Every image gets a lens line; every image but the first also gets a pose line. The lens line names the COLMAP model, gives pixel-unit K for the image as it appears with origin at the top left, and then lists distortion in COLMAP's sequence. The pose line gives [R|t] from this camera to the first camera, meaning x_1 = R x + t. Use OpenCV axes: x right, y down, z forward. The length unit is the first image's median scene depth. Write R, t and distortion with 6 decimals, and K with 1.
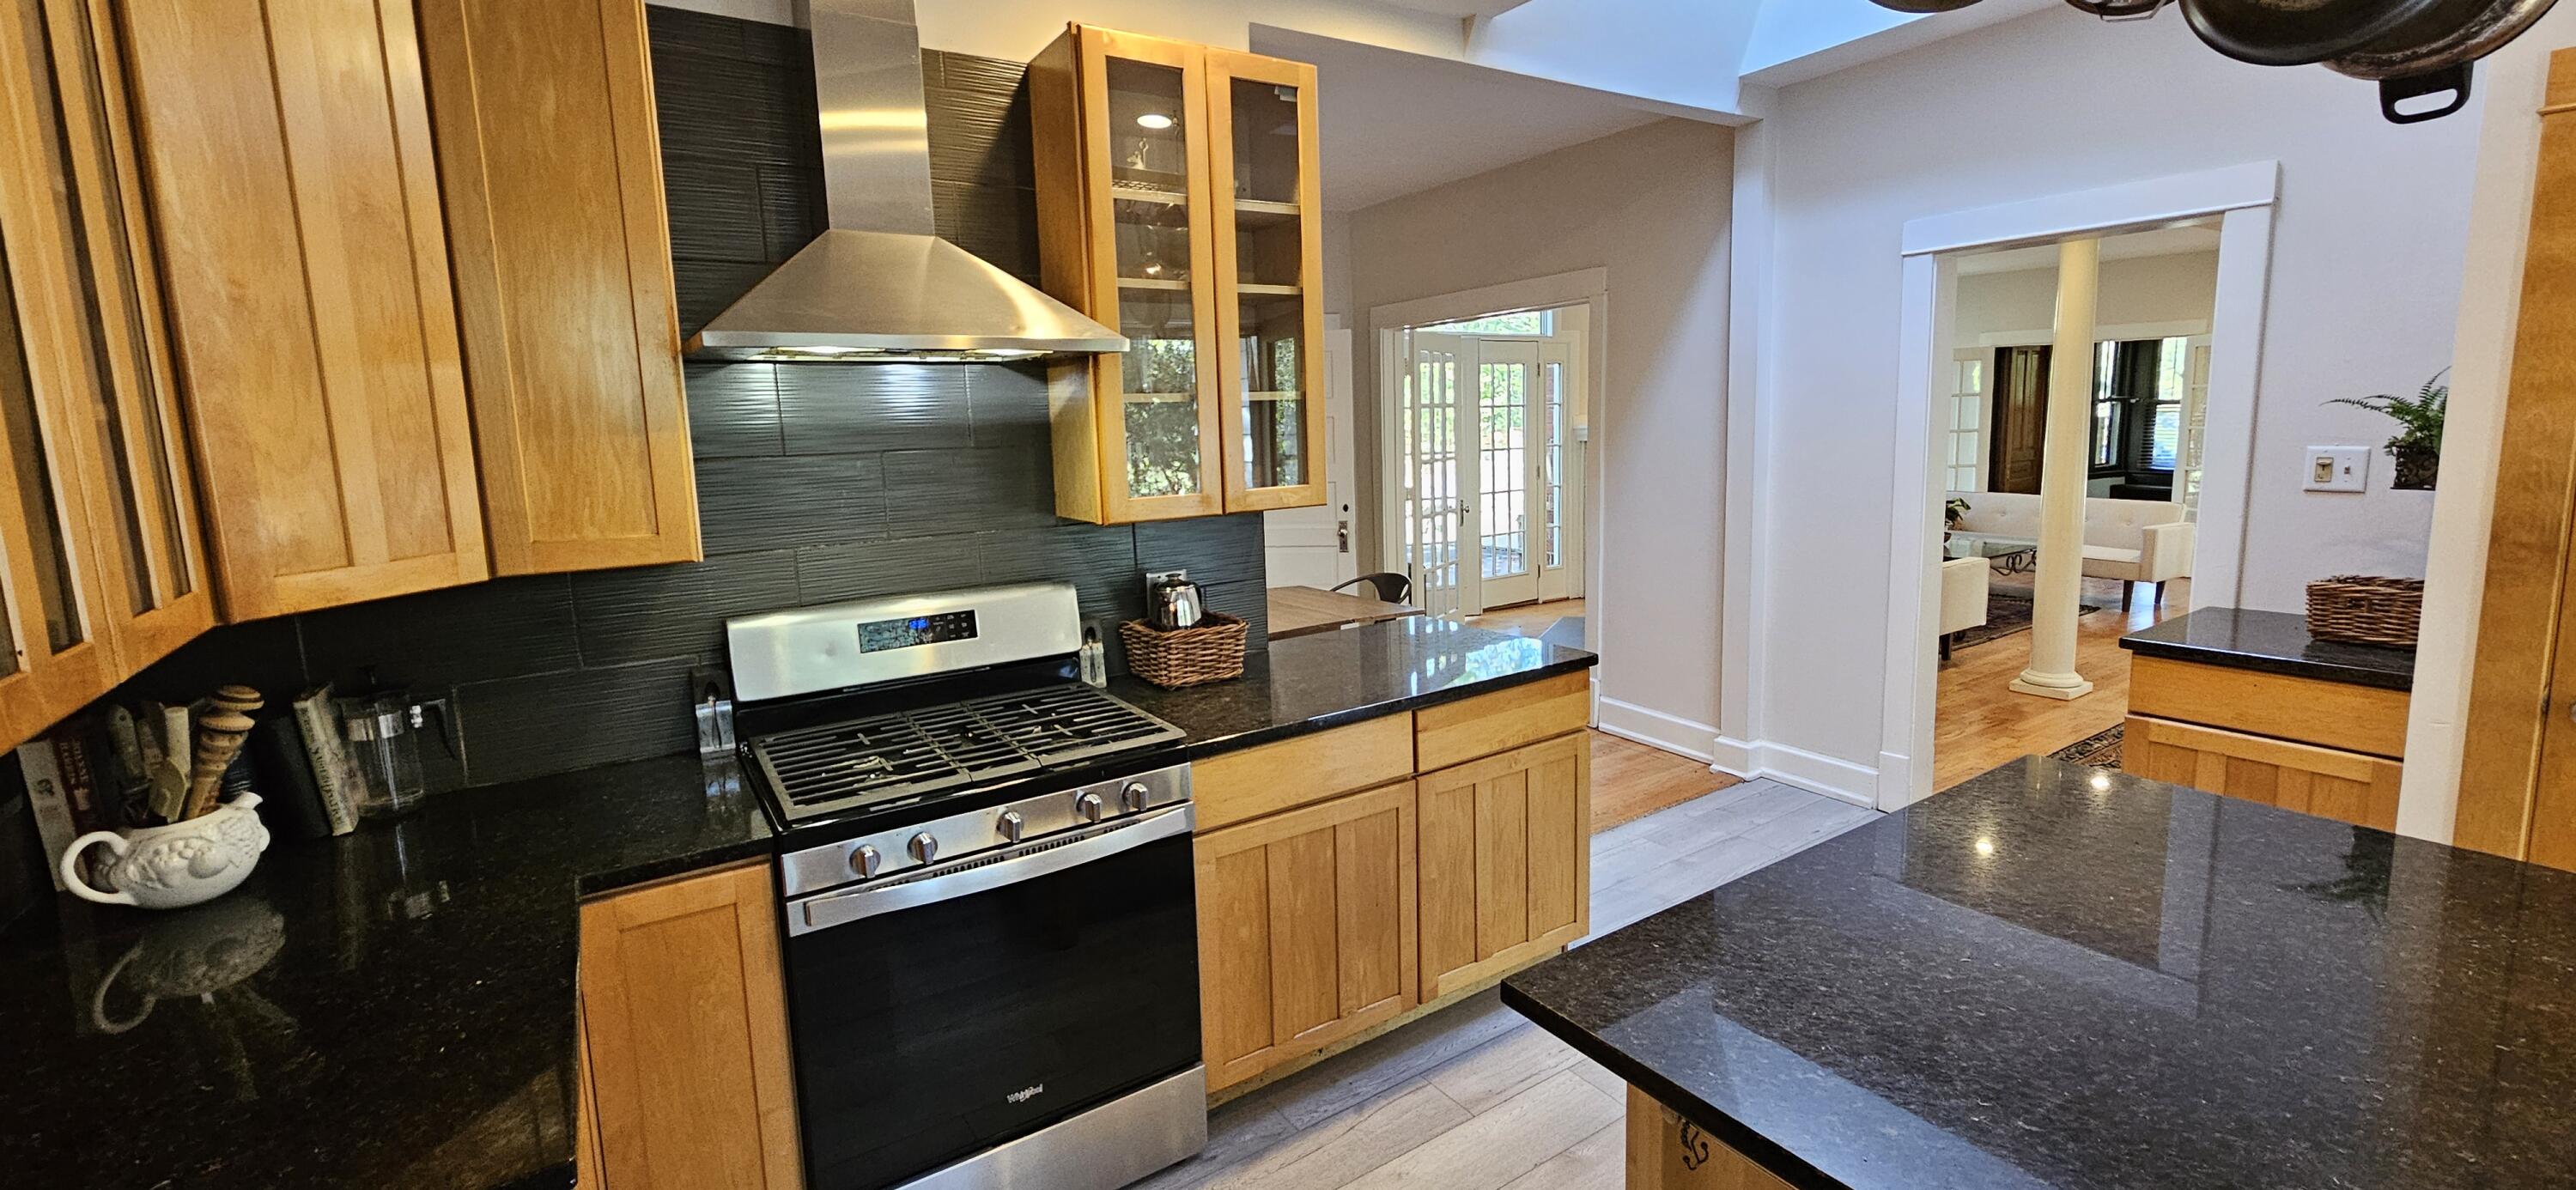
lens RADIAL K [[1059.5, 0, 1292.0], [0, 1059.5, 571.1], [0, 0, 1]] dist [0.000505, 0.000388]
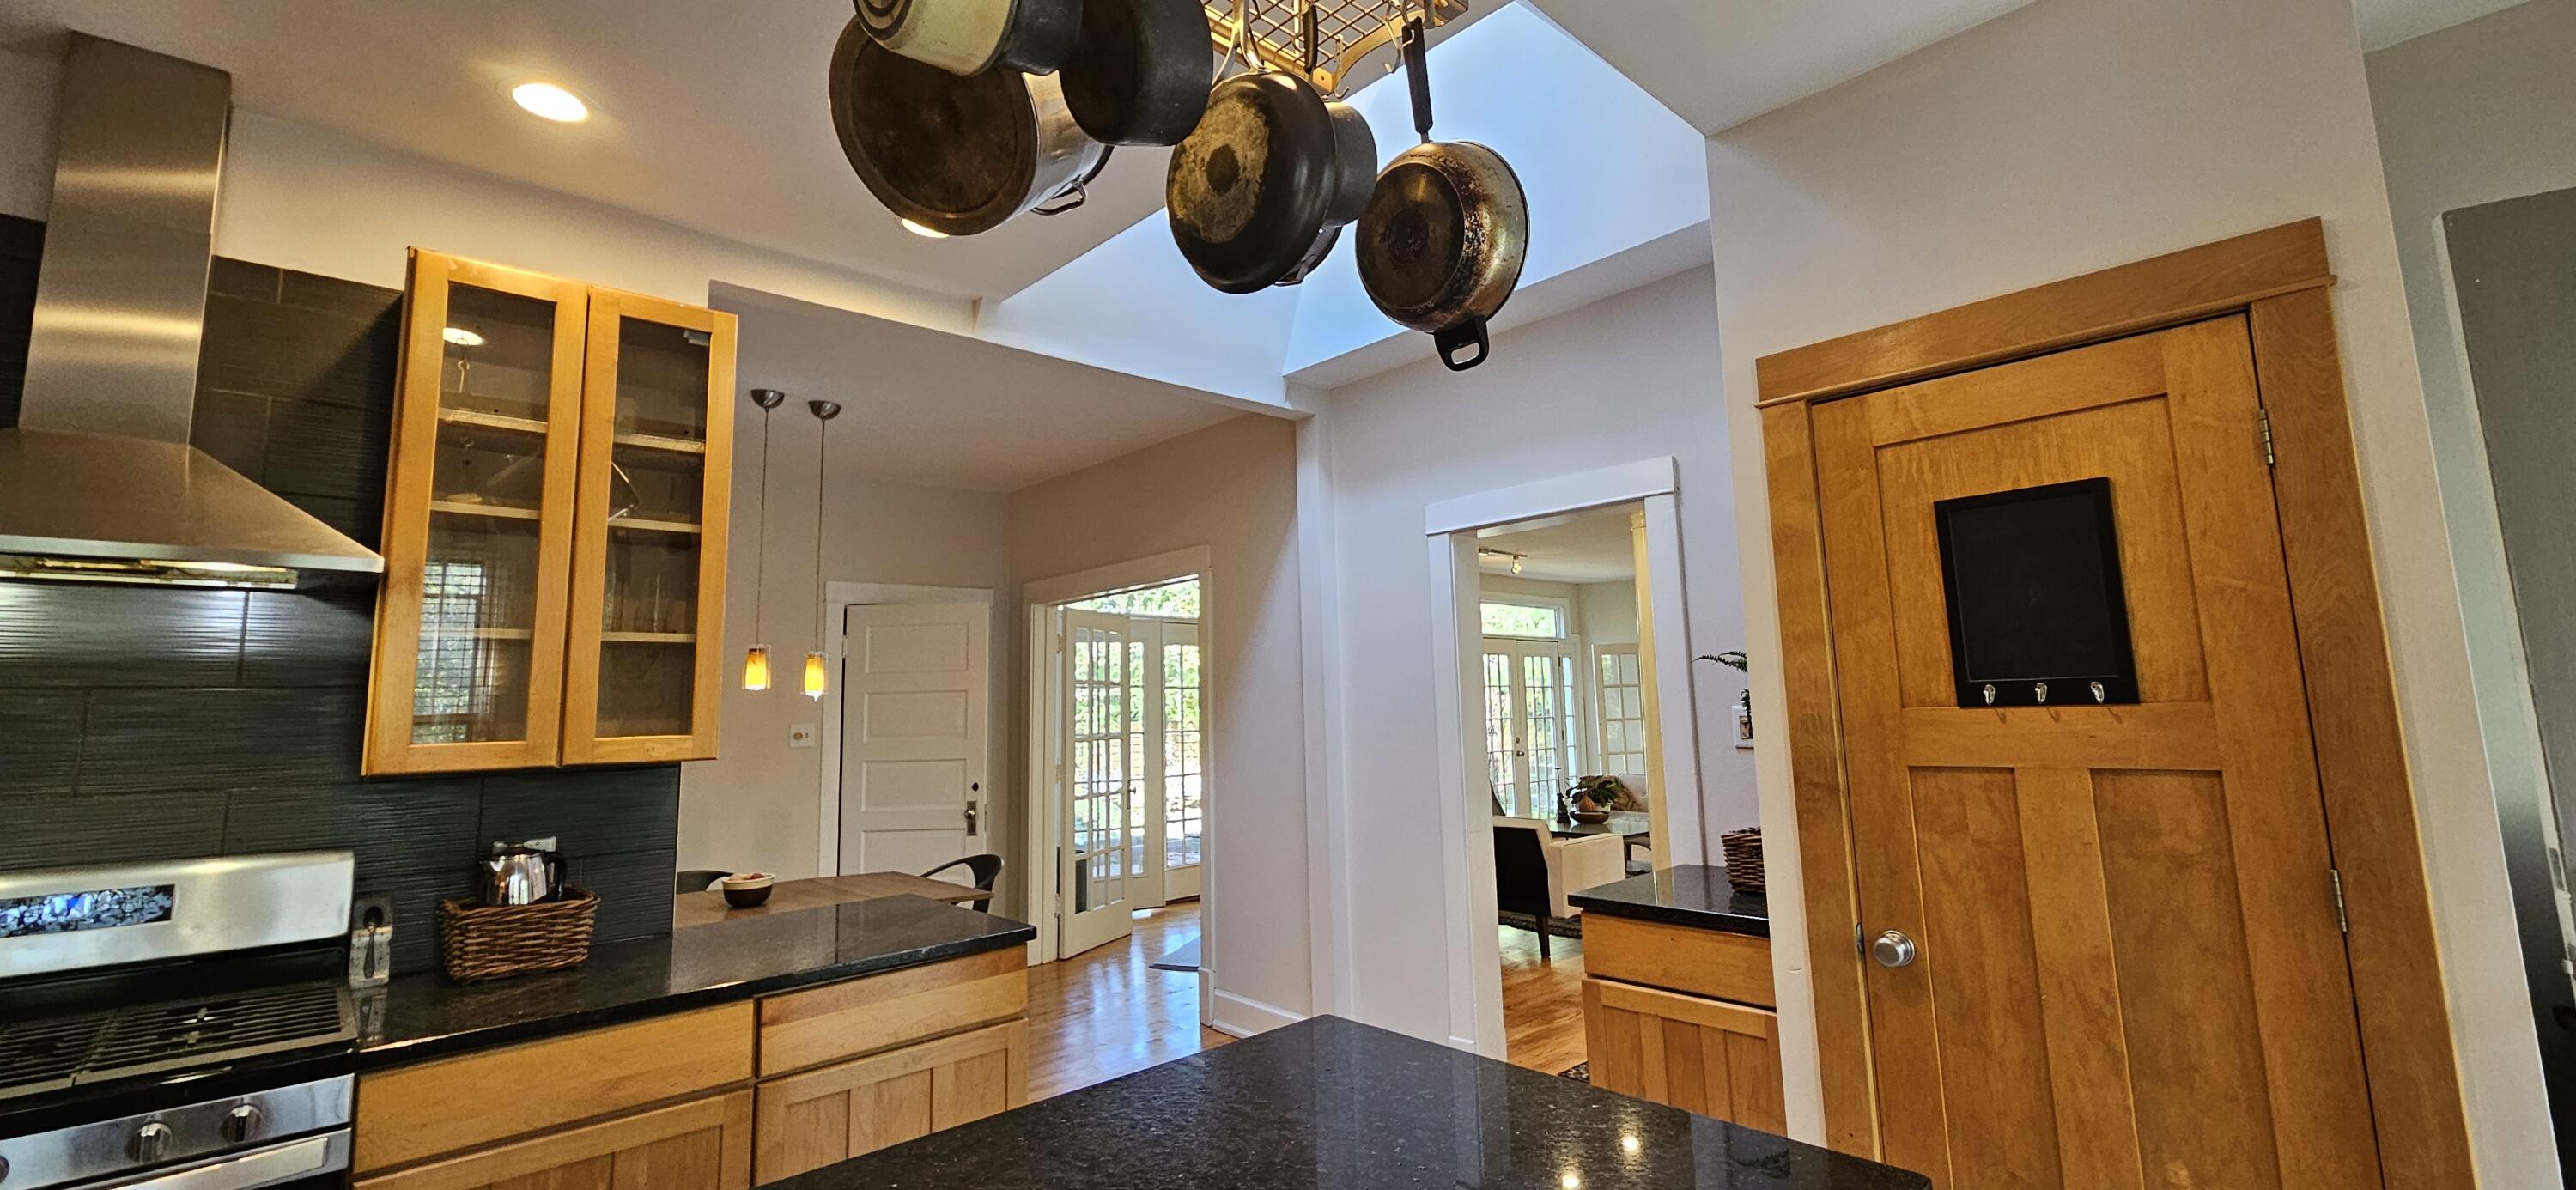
lens RADIAL K [[1059.5, 0, 1291.8], [0, 1059.5, 568.1], [0, 0, 1]] dist [0.000505, 0.000388]
pose [[0.985508, 0.029433, 0.167057, 0.361028], [0.018057, 0.961033, -0.275844, 0.039276], [-0.168667, 0.274863, 0.946574, 0.021408]]
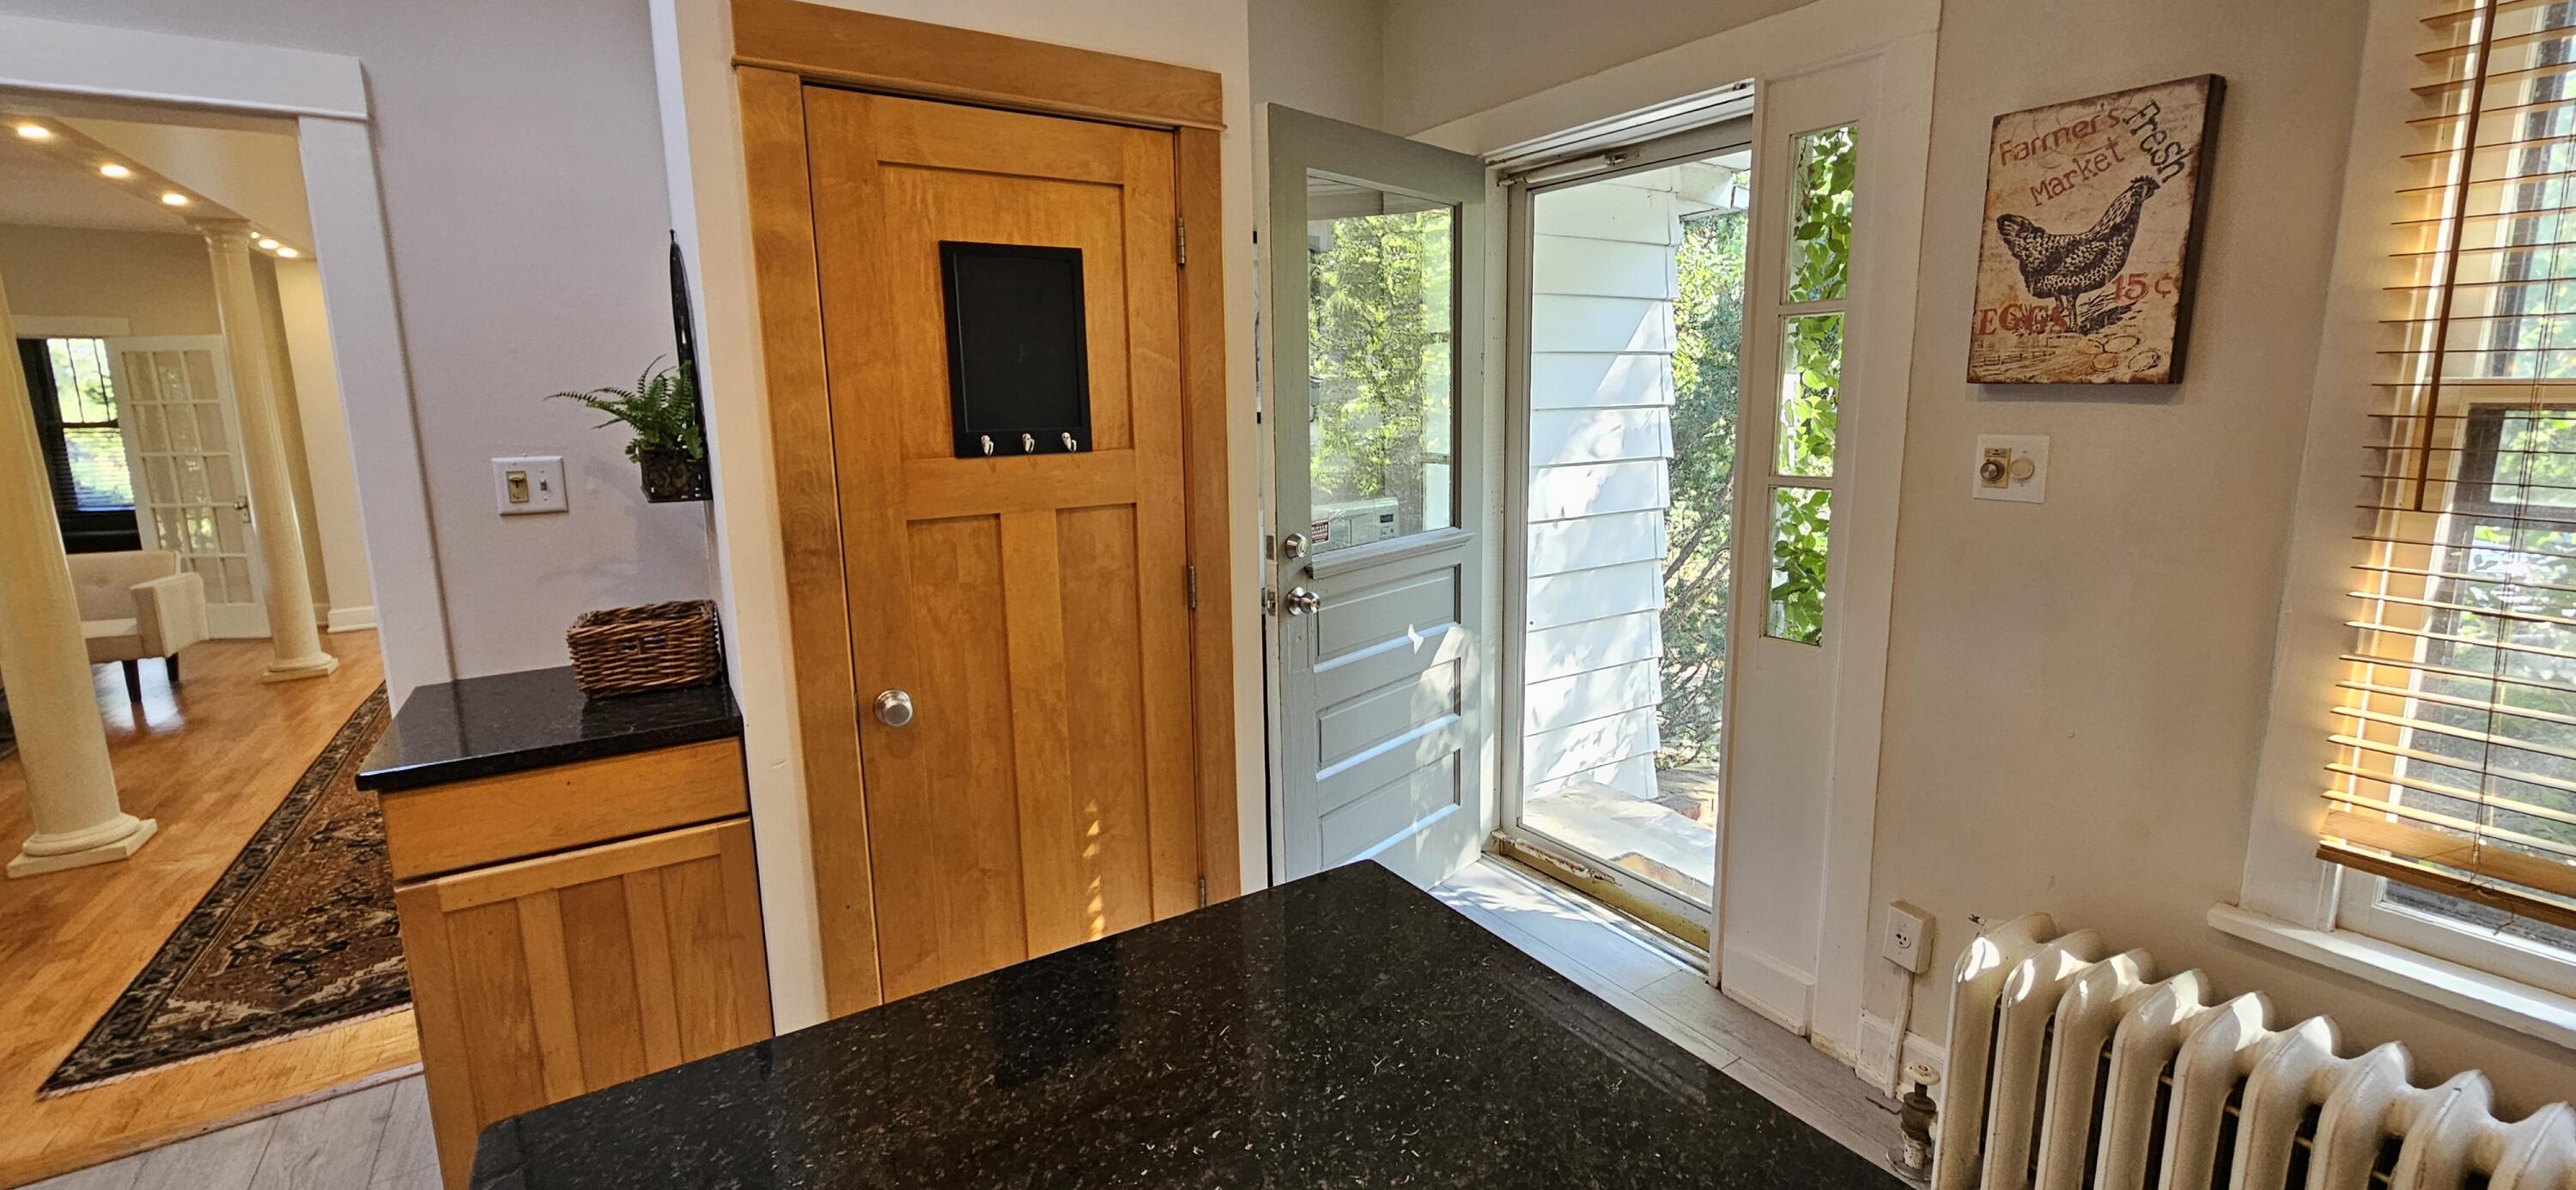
lens RADIAL K [[1059.5, 0, 1304.0], [0, 1059.5, 565.2], [0, 0, 1]] dist [0.000505, 0.000388]
pose [[0.011404, -0.127655, 0.991753, 0.201510], [0.159896, 0.979288, 0.124212, -0.045784], [-0.987068, 0.157161, 0.031579, 0.433368]]
